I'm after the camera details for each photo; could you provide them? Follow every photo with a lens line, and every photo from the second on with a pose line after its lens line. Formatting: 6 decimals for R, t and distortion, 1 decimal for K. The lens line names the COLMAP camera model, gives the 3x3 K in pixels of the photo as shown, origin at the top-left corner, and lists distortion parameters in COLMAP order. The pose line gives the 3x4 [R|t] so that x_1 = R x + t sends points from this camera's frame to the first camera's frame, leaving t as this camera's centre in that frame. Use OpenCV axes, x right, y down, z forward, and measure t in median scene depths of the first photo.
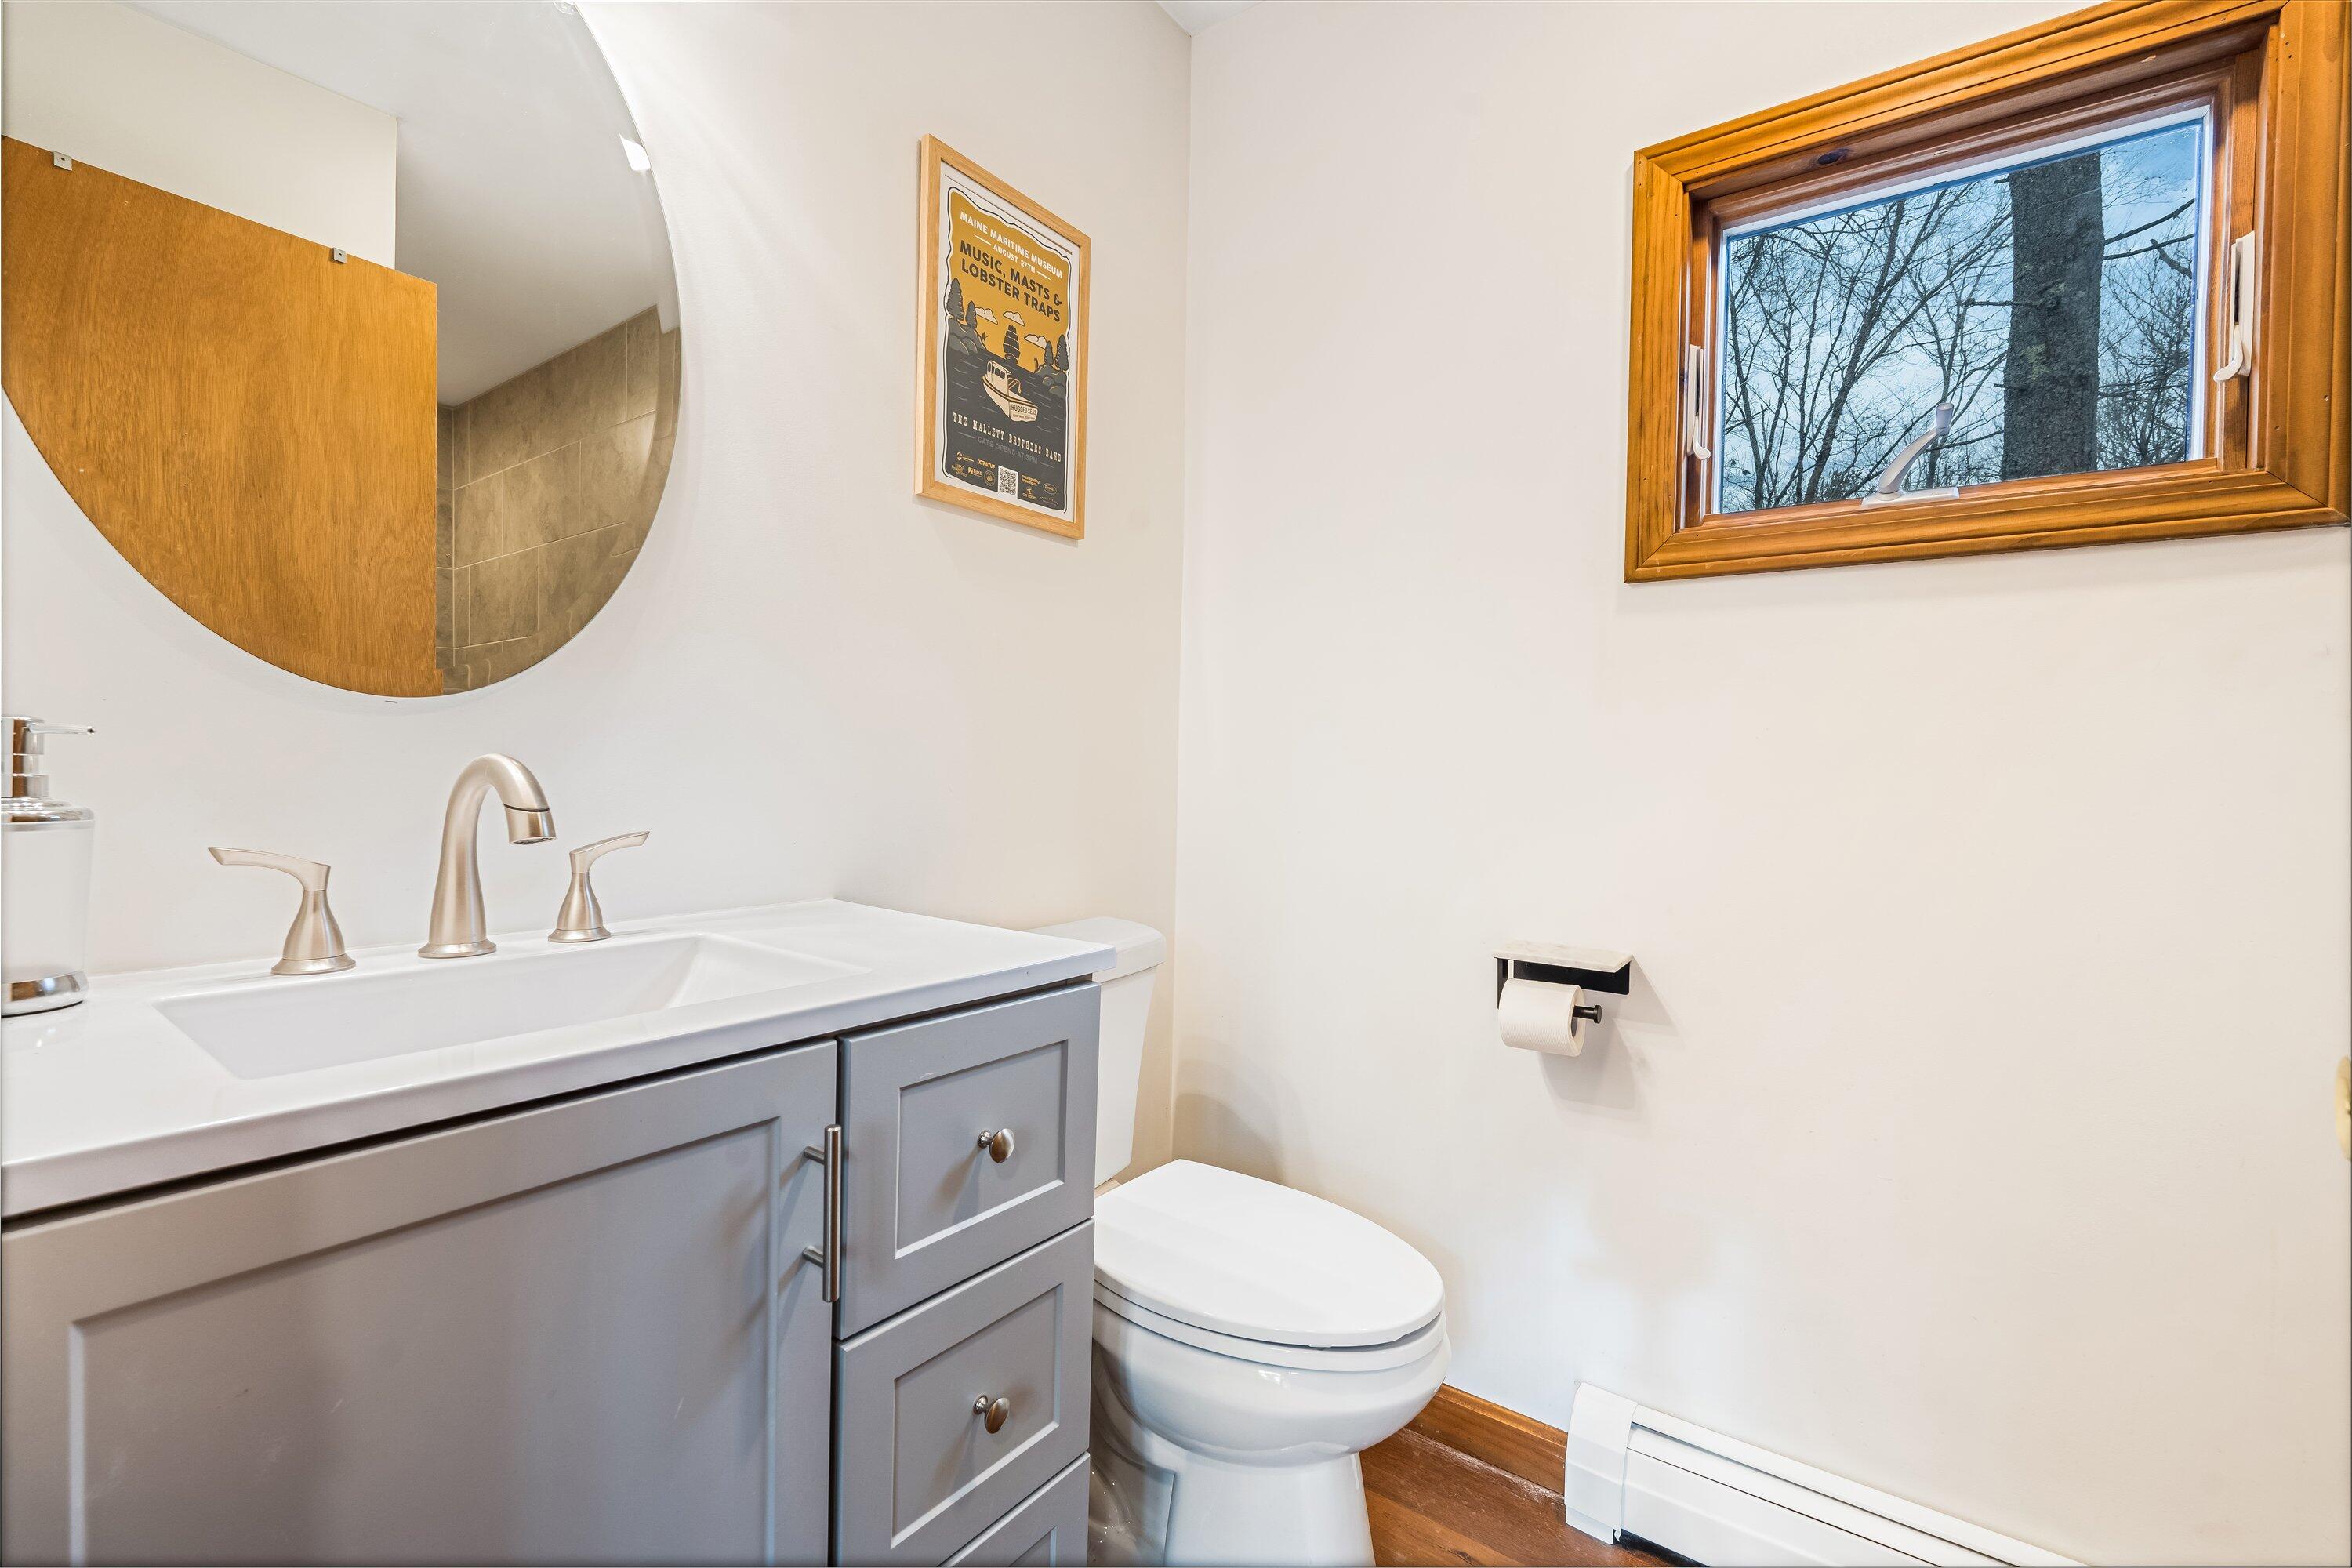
lens RADIAL K [[1021.5, 0, 1174.9], [0, 1021.5, 776.1], [0, 0, 1]] dist [-0.002719, -0.000611]
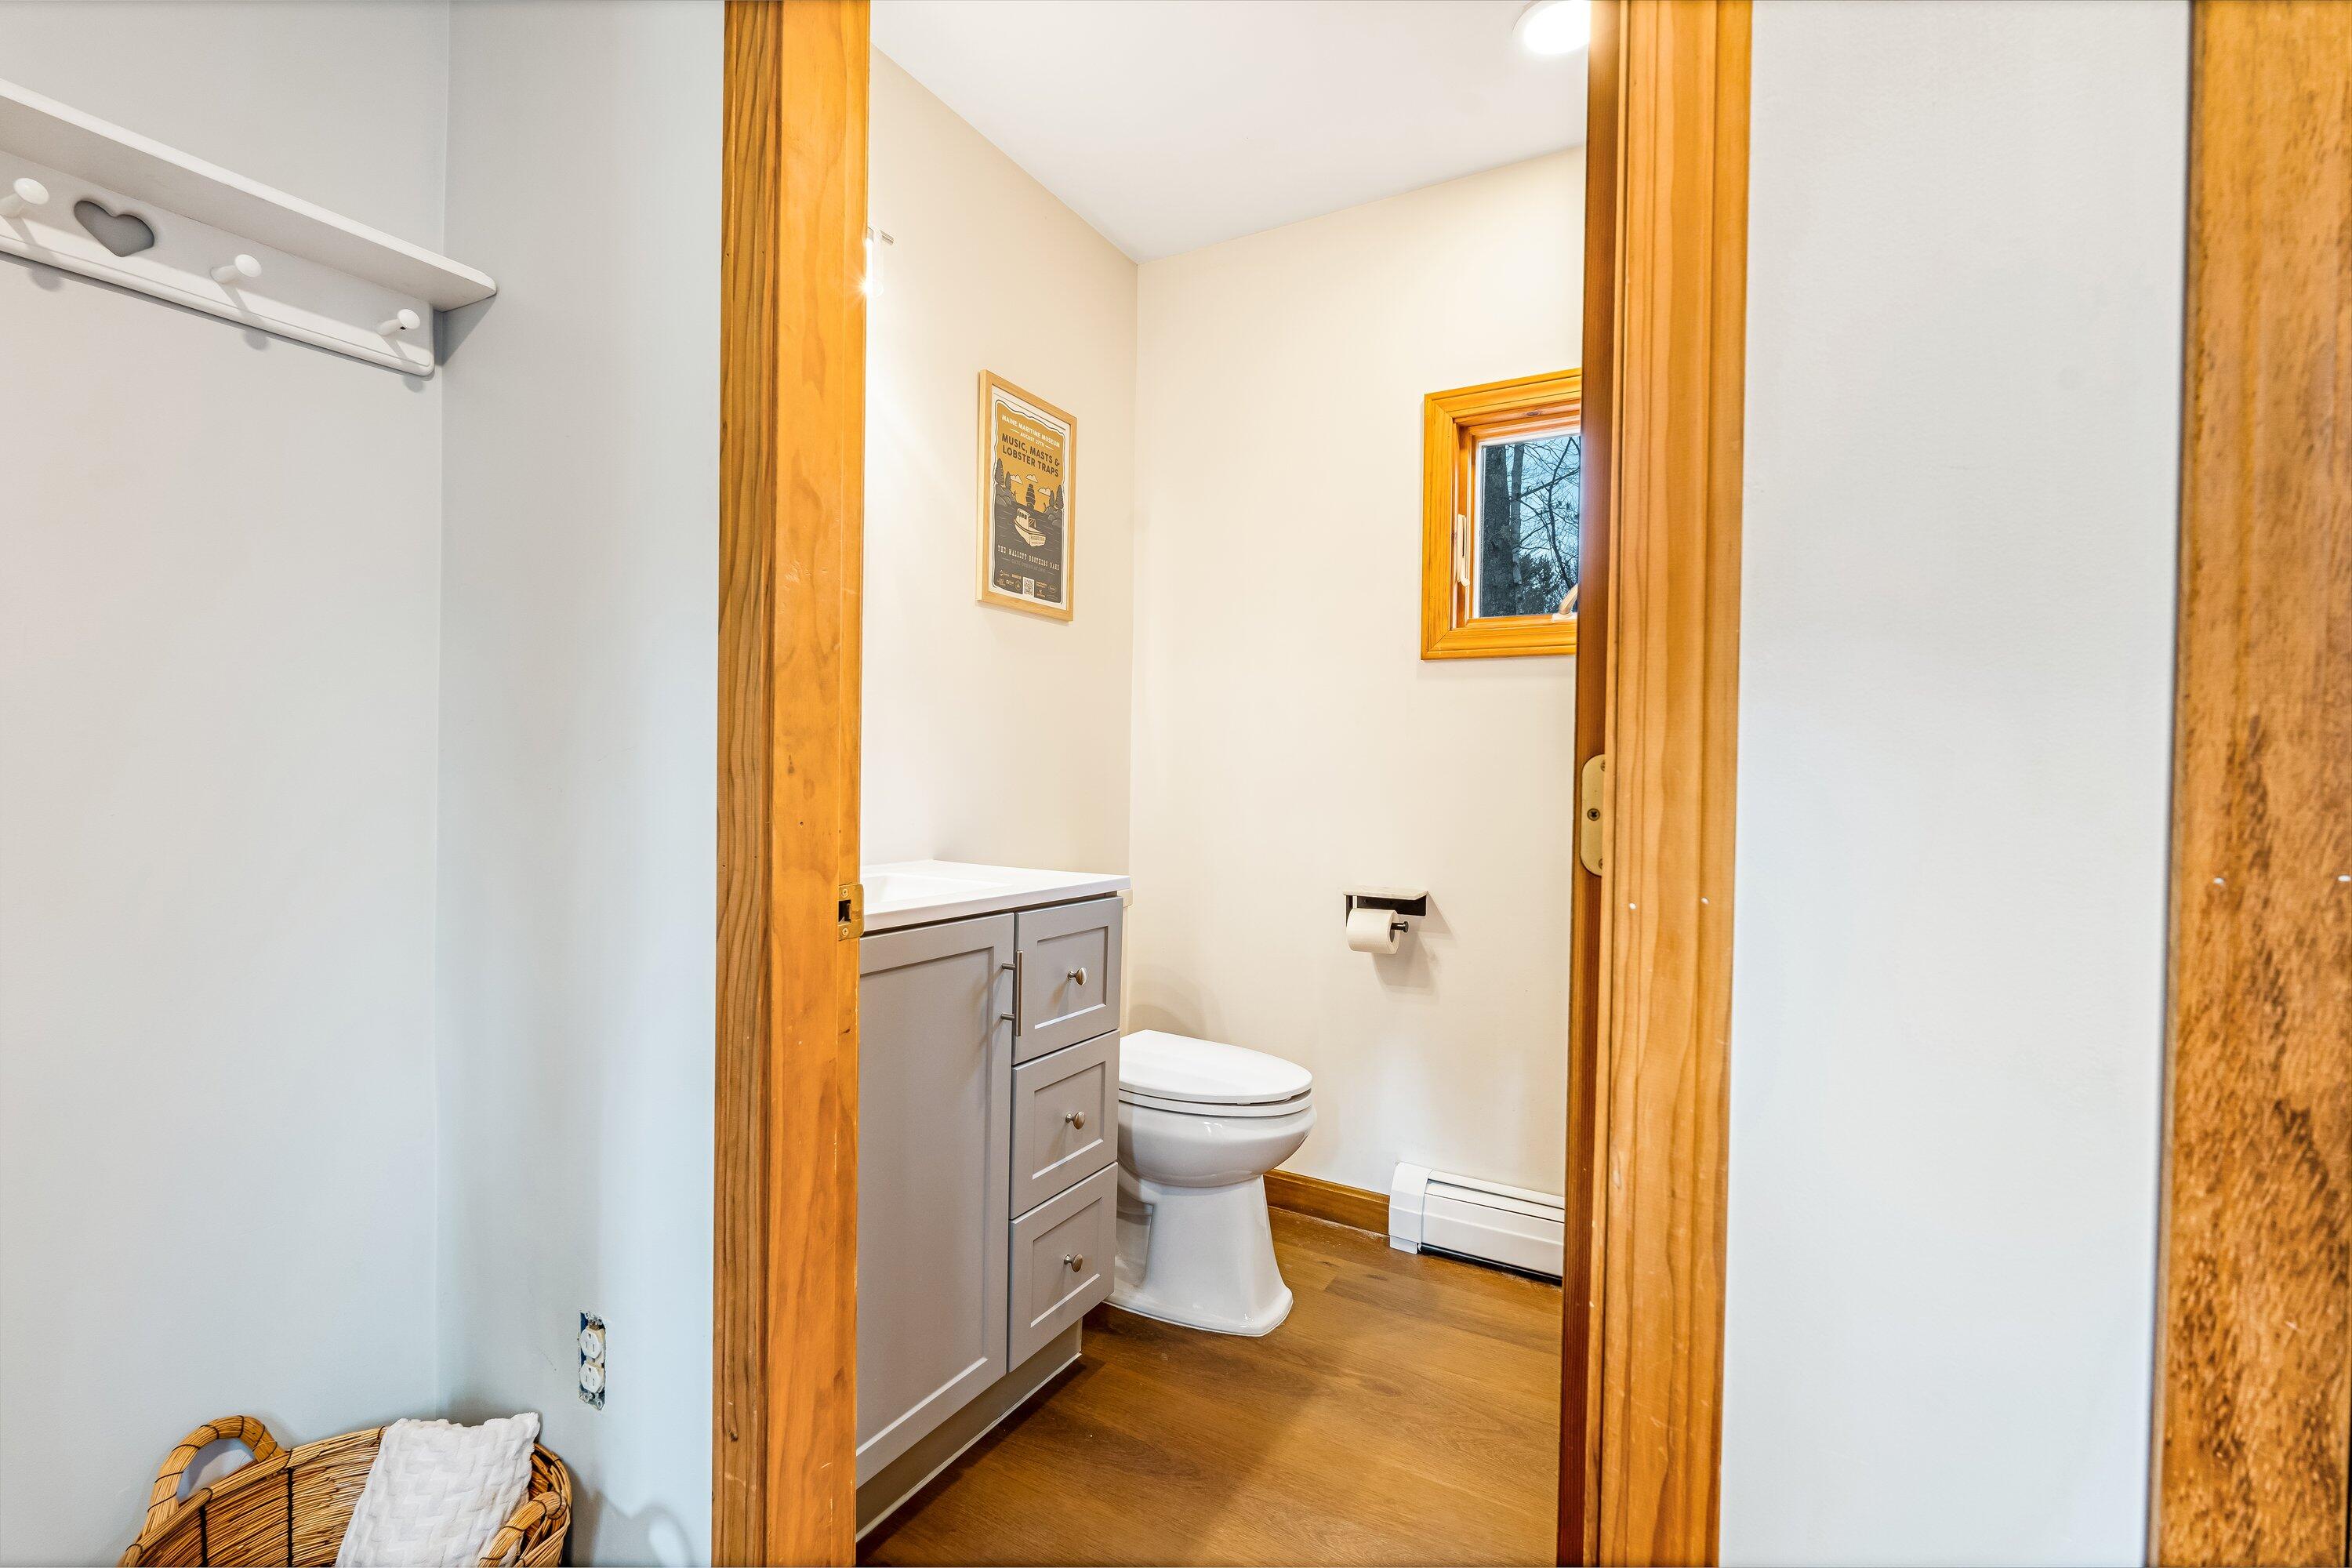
lens RADIAL K [[1021.5, 0, 1180.0], [0, 1021.5, 783.5], [0, 0, 1]] dist [-0.002719, -0.000611]
pose [[0.992589, -0.005740, 0.121384, -0.134837], [0.006061, 0.999979, -0.002281, 0.006930], [-0.121369, 0.003000, 0.992603, -0.557850]]
